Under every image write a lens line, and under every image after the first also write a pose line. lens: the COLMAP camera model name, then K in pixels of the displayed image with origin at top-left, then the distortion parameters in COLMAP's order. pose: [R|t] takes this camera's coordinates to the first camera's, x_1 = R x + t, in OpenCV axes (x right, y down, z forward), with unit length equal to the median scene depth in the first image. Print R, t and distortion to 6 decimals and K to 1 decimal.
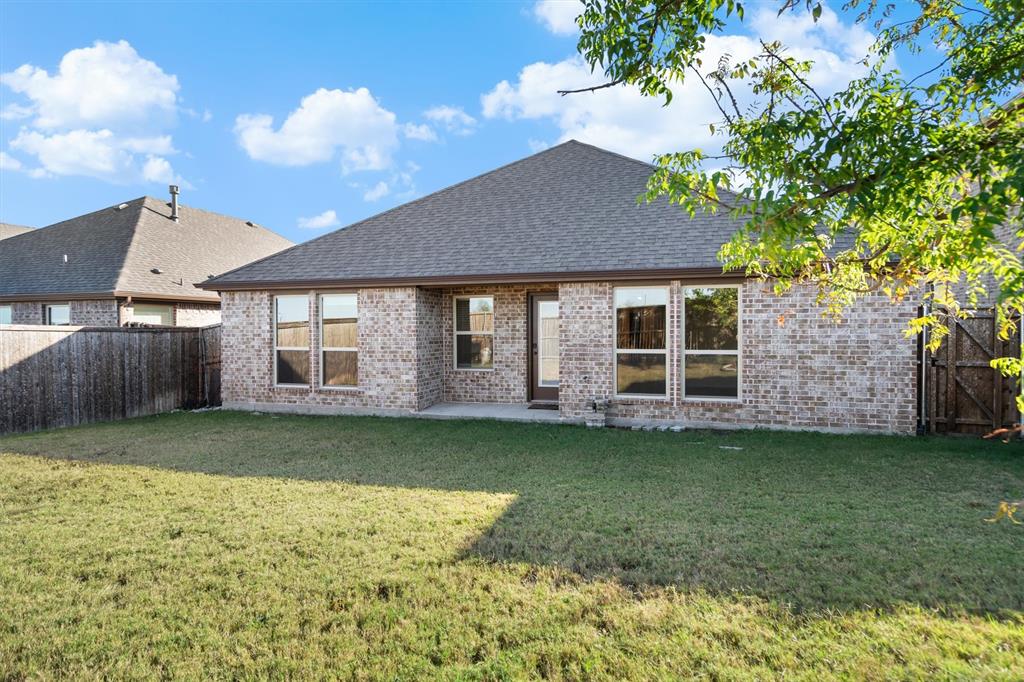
lens RADIAL K [[532.9, 0, 520.7], [0, 532.9, 352.3], [0, 0, 1]] dist [0.070849, -0.059405]
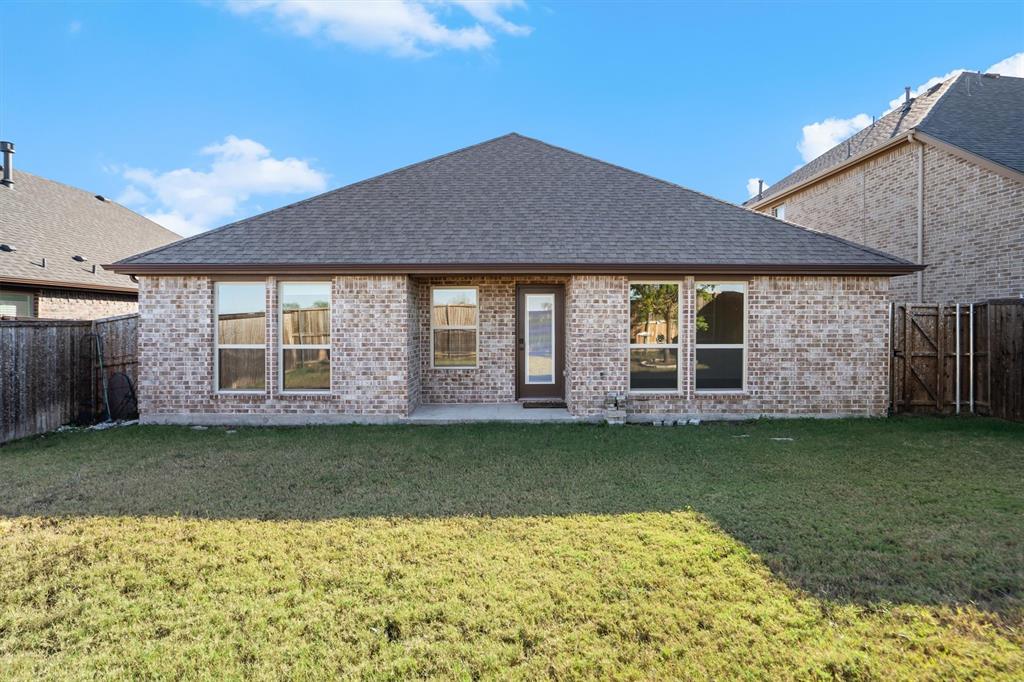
lens RADIAL K [[514.7, 0, 515.7], [0, 514.7, 343.3], [0, 0, 1]] dist [-0.001271, 0.001282]
pose [[0.960707, -0.008581, 0.277431, -0.254290], [0.009819, 0.999947, -0.003073, -0.005594], [-0.277390, 0.005676, 0.960741, 0.133762]]
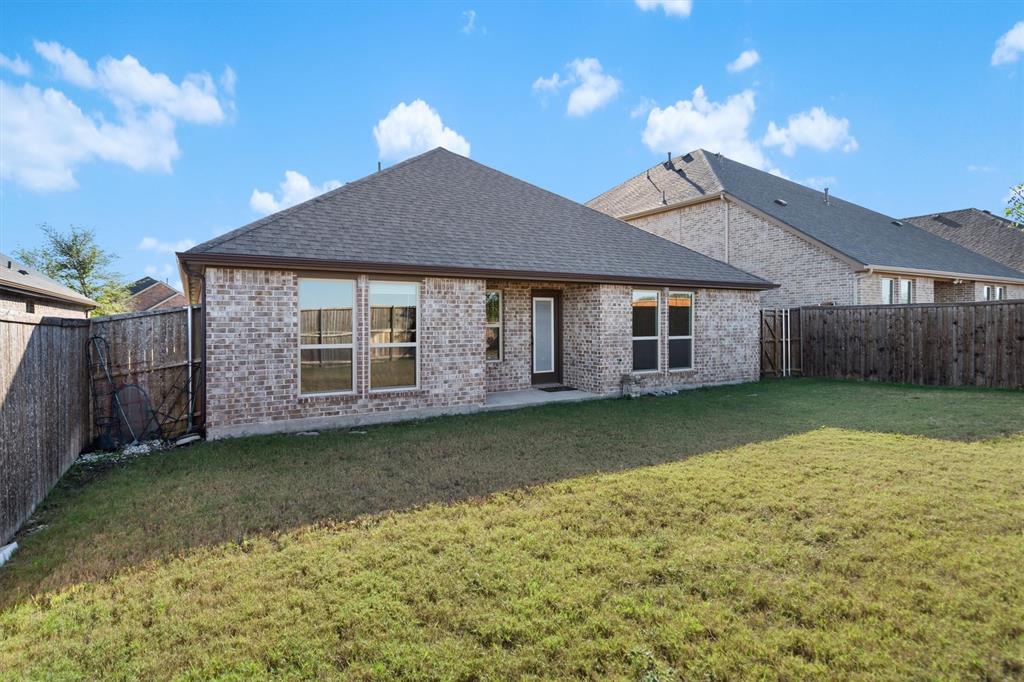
lens RADIAL K [[514.7, 0, 515.7], [0, 514.7, 343.3], [0, 0, 1]] dist [-0.001271, 0.001282]
pose [[0.695985, -0.029112, 0.717466, -0.824472], [0.032499, 0.999431, 0.009027, -0.009849], [-0.717320, 0.017035, 0.696536, 0.294385]]
